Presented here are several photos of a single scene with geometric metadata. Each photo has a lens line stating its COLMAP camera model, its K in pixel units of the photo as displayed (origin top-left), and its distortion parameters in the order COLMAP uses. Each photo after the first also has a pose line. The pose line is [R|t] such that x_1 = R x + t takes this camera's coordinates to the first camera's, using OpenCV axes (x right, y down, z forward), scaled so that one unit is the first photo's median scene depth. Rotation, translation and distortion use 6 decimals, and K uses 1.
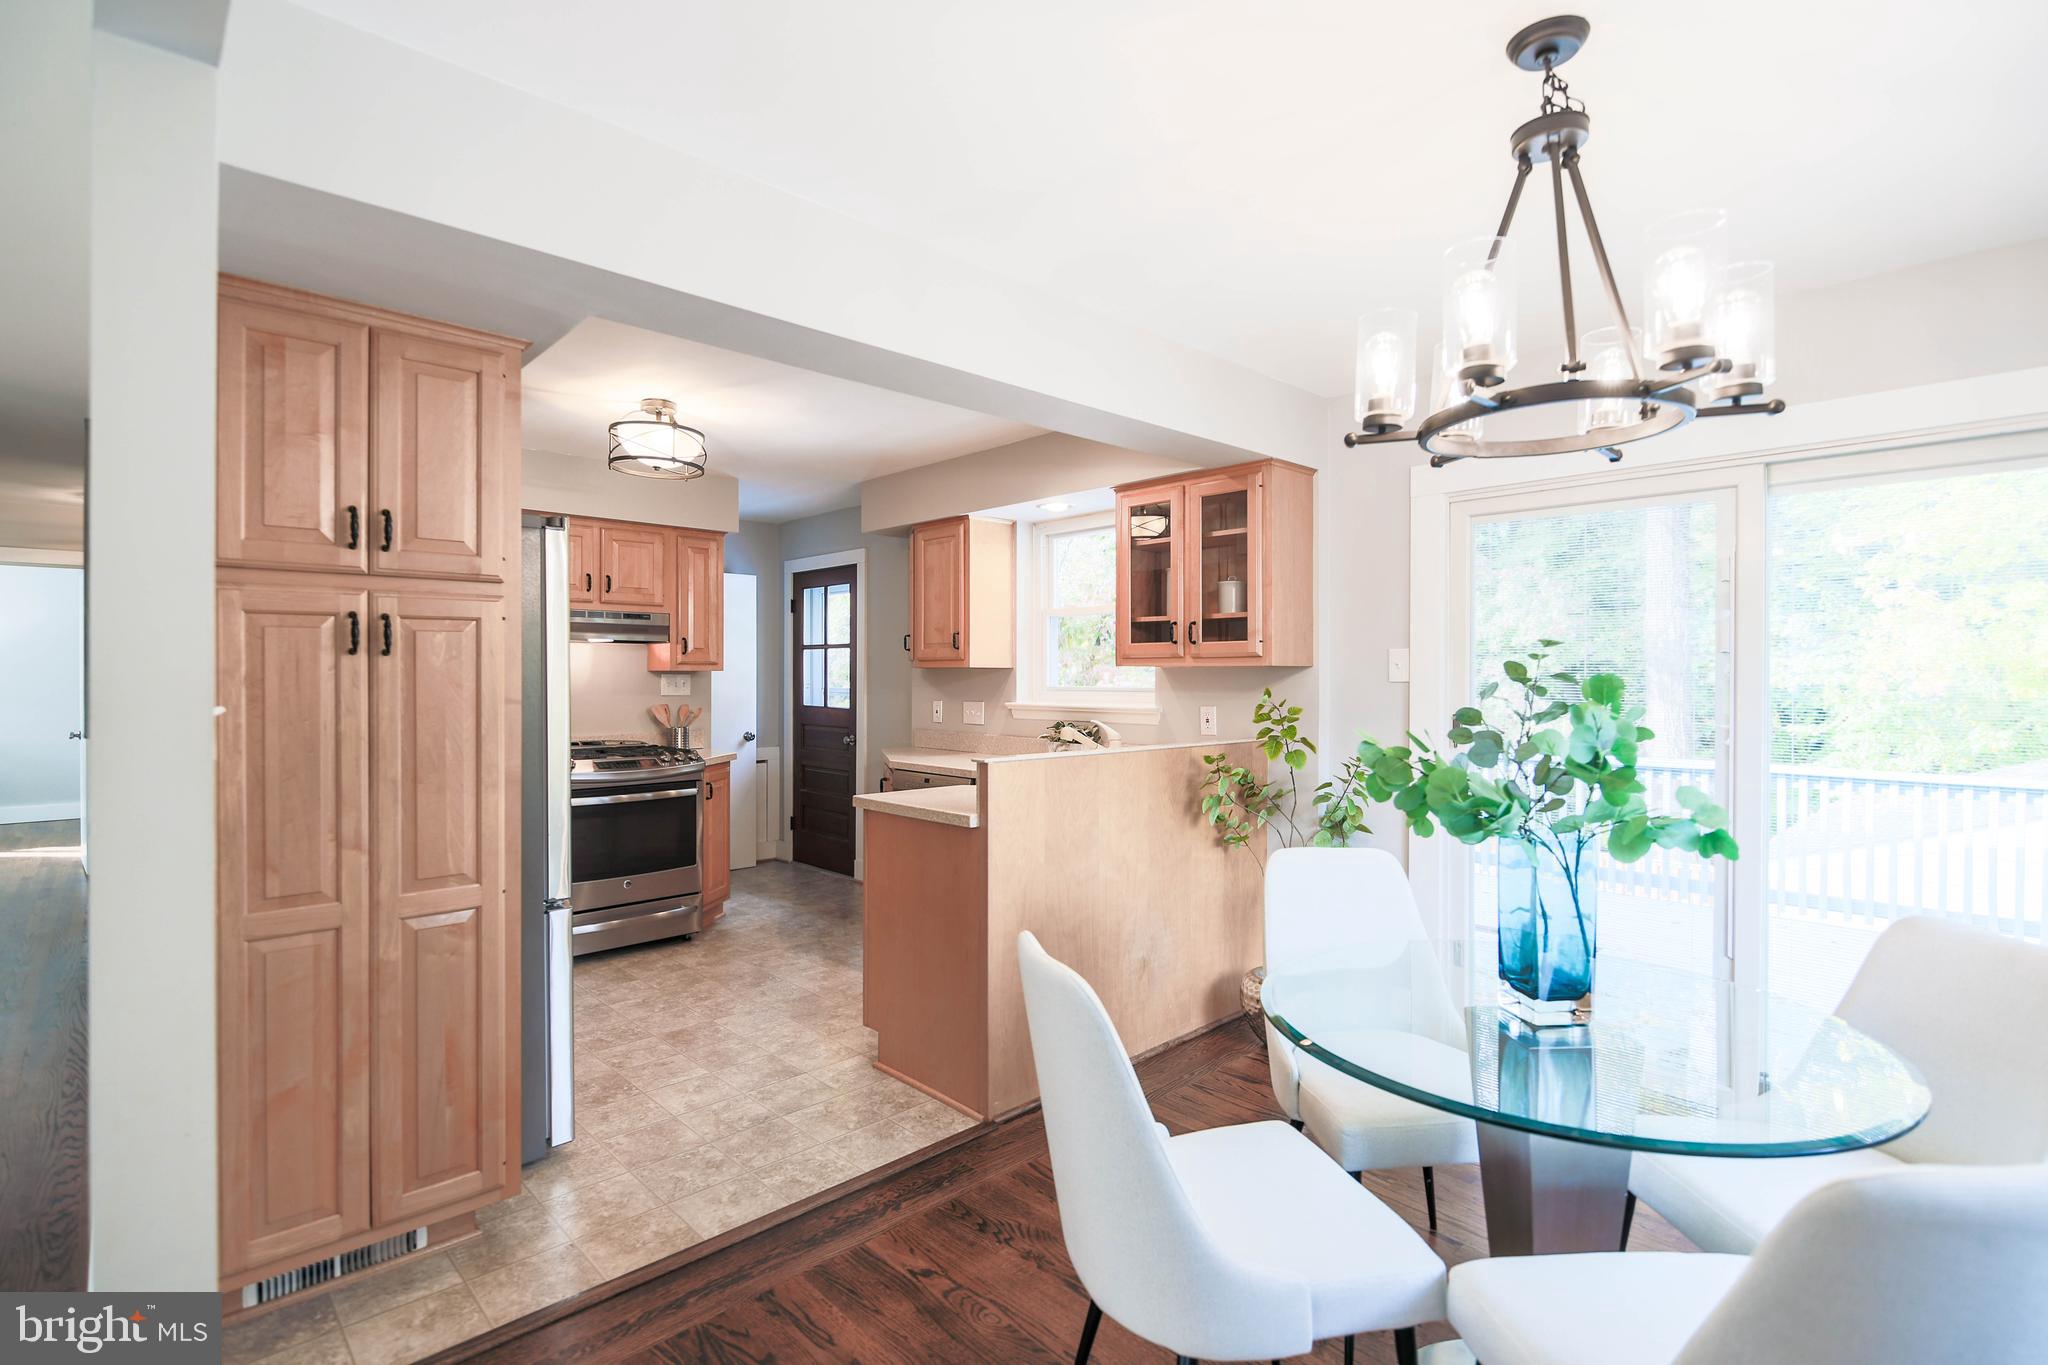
lens RADIAL K [[950.6, 0, 990.1], [0, 950.6, 677.5], [0, 0, 1]] dist [0.002141, -0.009160]
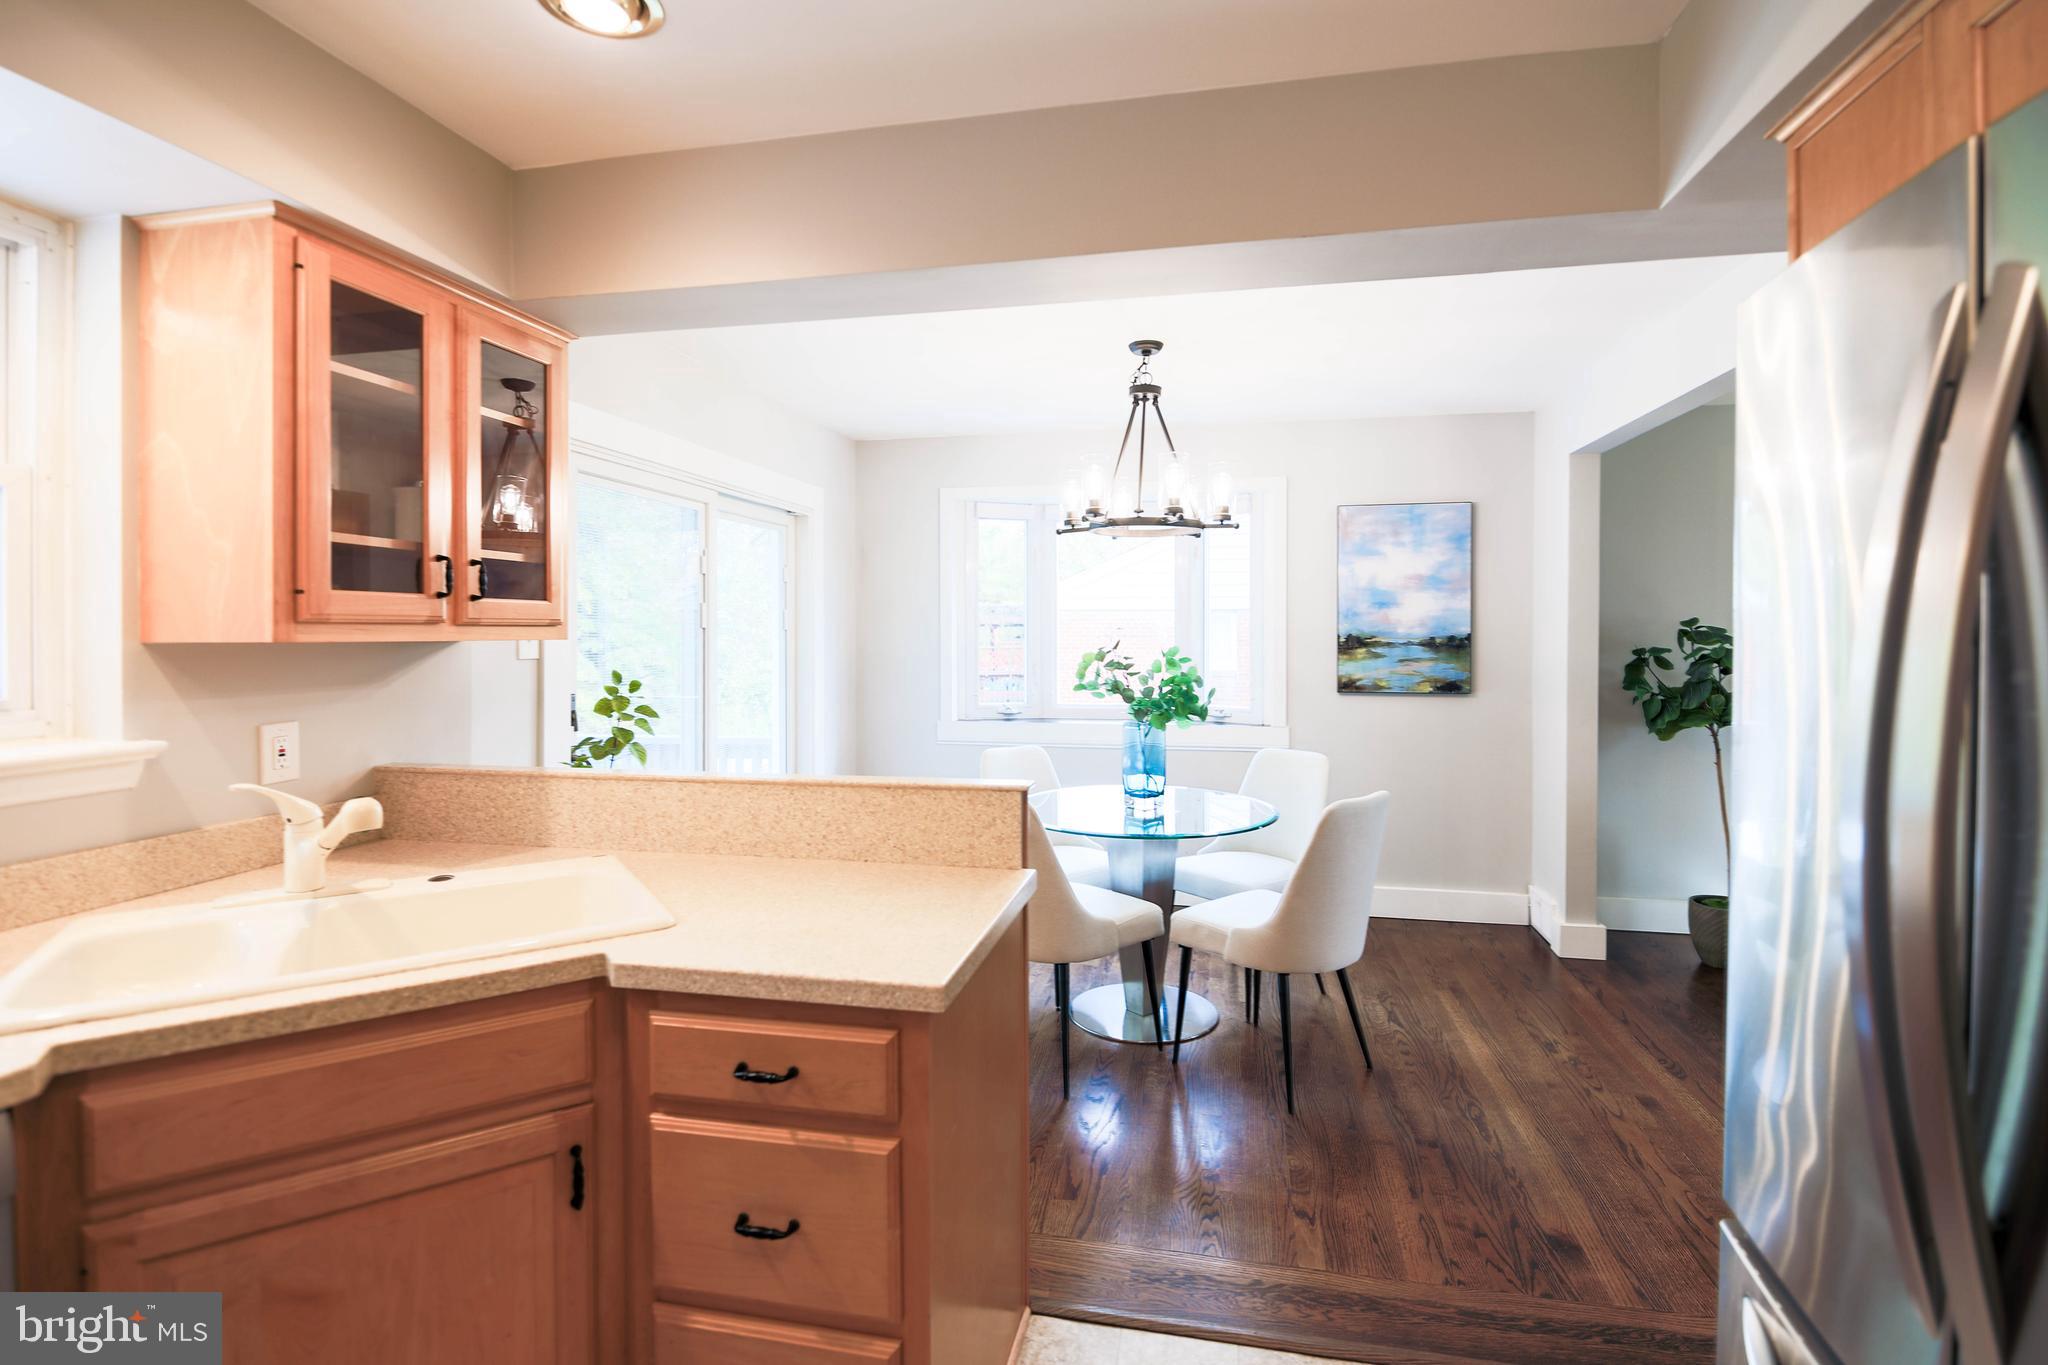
lens RADIAL K [[950.6, 0, 1033.2], [0, 950.6, 637.6], [0, 0, 1]] dist [0.002141, -0.009160]
pose [[-0.590893, -0.006526, 0.806723, -0.306933], [0.002128, 0.999951, 0.009647, -0.013450], [-0.806747, 0.007417, -0.590850, 0.769264]]
